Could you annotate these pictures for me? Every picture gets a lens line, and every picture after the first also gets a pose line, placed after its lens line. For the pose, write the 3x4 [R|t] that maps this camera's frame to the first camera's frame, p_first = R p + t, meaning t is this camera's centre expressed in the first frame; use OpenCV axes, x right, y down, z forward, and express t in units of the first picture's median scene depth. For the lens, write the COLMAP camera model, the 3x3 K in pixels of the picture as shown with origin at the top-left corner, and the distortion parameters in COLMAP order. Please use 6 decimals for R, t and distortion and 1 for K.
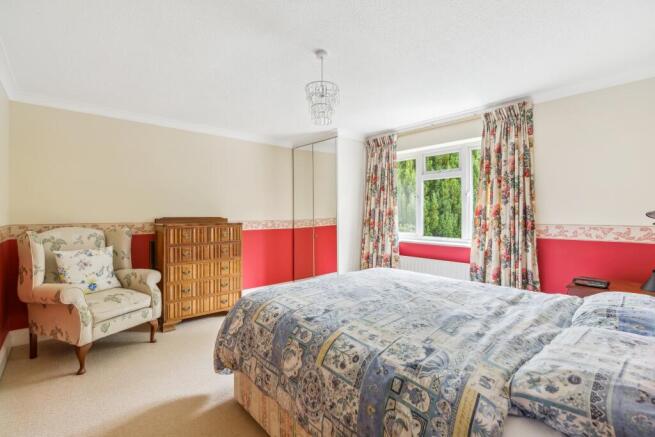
lens RADIAL K [[302.7, 0, 325.9], [0, 302.7, 212.2], [0, 0, 1]] dist [-0.000848, -0.000259]
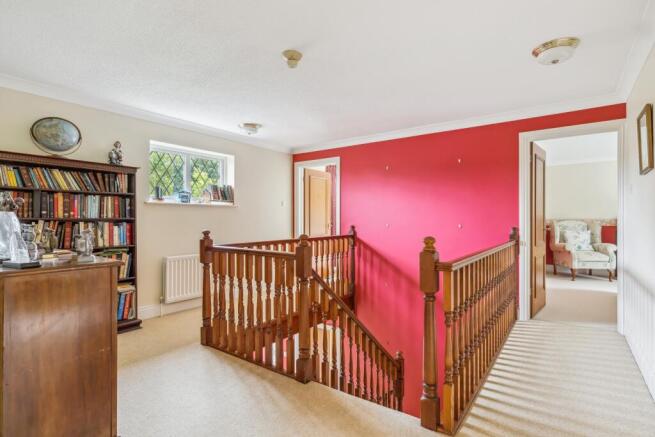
lens RADIAL K [[337.5, 0, 326.4], [0, 337.5, 217.2], [0, 0, 1]] dist [0.004325, 0.000426]
pose [[0.209054, -0.005613, -0.977888, 1.138116], [-0.000867, 0.999982, -0.005925, 0.042798], [0.977904, 0.002086, 0.209046, -1.193027]]
